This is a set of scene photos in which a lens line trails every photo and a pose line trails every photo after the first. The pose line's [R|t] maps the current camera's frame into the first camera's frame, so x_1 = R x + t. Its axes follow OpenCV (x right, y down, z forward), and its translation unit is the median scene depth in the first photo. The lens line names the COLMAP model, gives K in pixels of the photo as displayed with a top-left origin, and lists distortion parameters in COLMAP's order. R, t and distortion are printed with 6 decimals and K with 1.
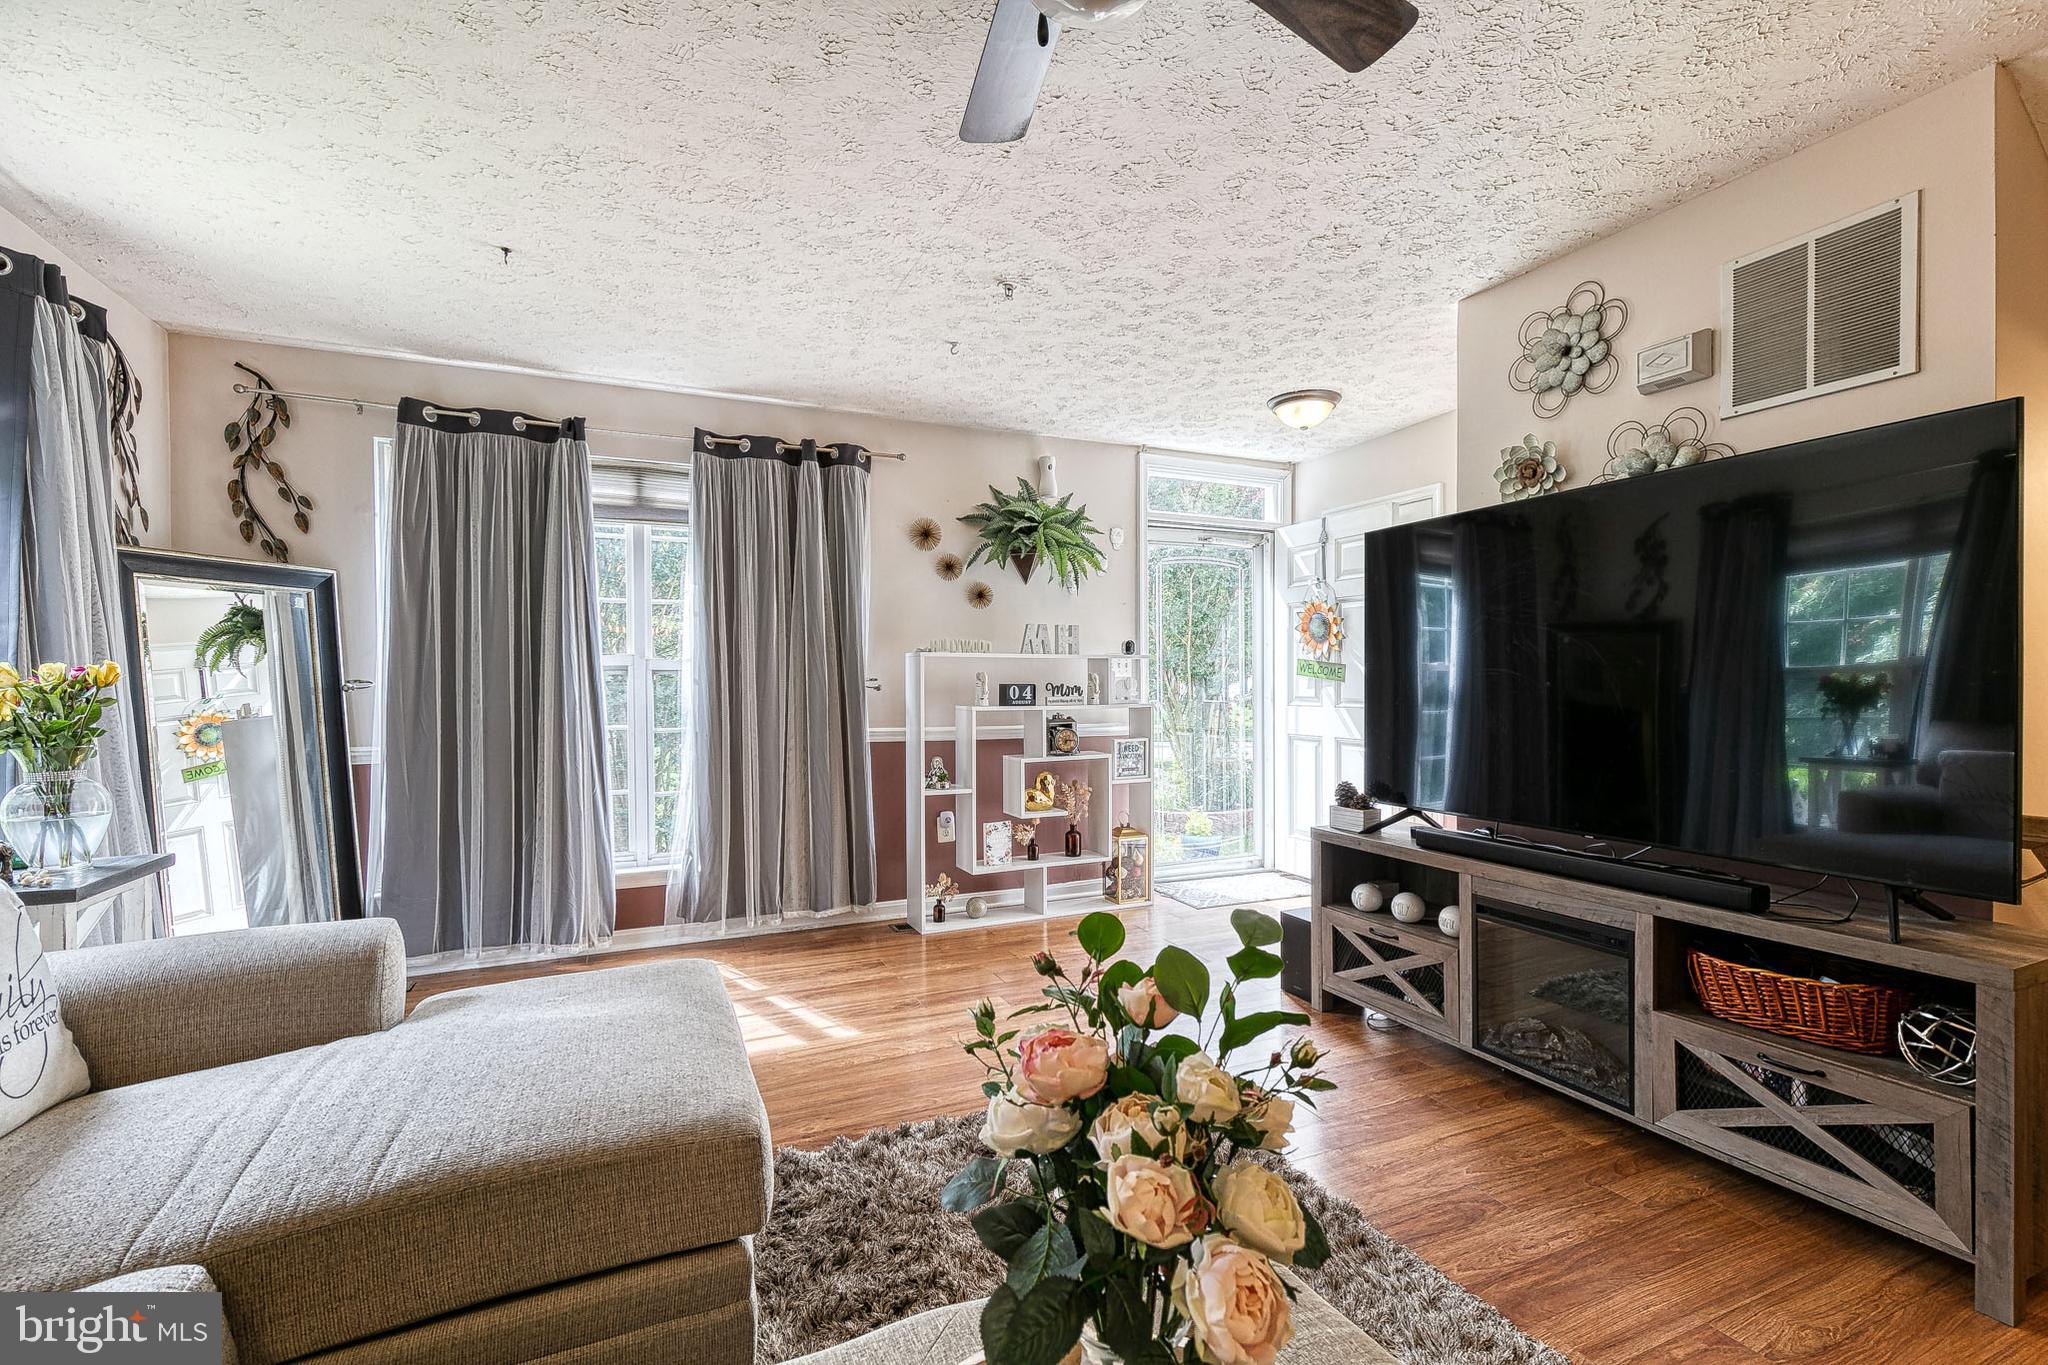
lens RADIAL K [[916.1, 0, 1040.9], [0, 916.1, 689.0], [0, 0, 1]] dist [0.006715, -0.000920]
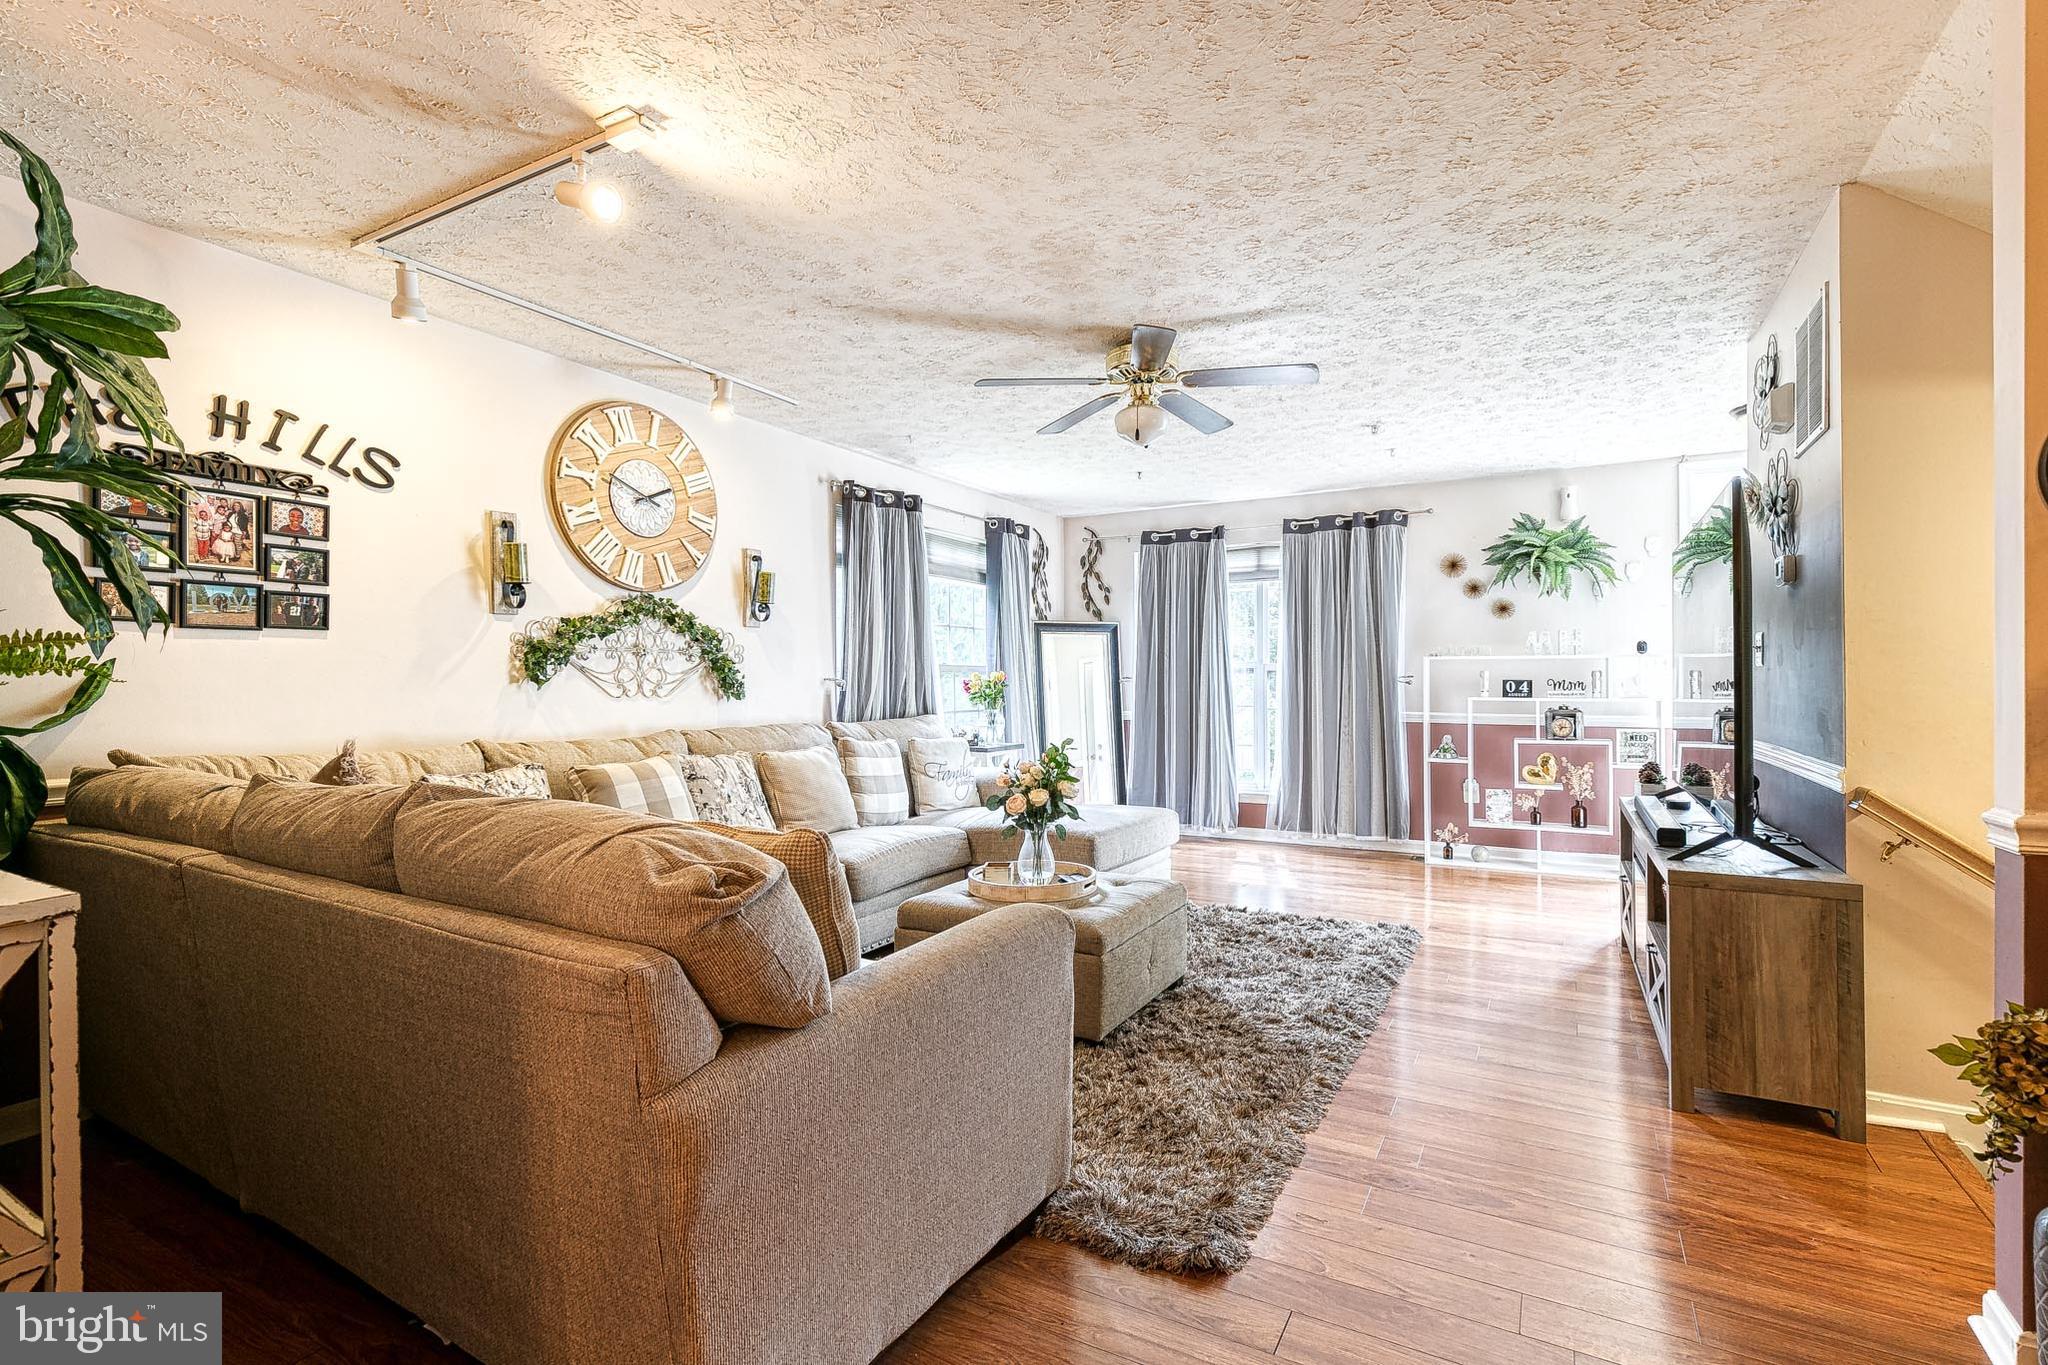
lens RADIAL K [[916.1, 0, 1040.9], [0, 916.1, 689.0], [0, 0, 1]] dist [0.006715, -0.000920]
pose [[0.598859, 0.009232, -0.800801, 0.638825], [-0.005443, 0.999957, 0.007458, 0.001073], [0.800836, -0.000108, 0.598884, -0.286491]]
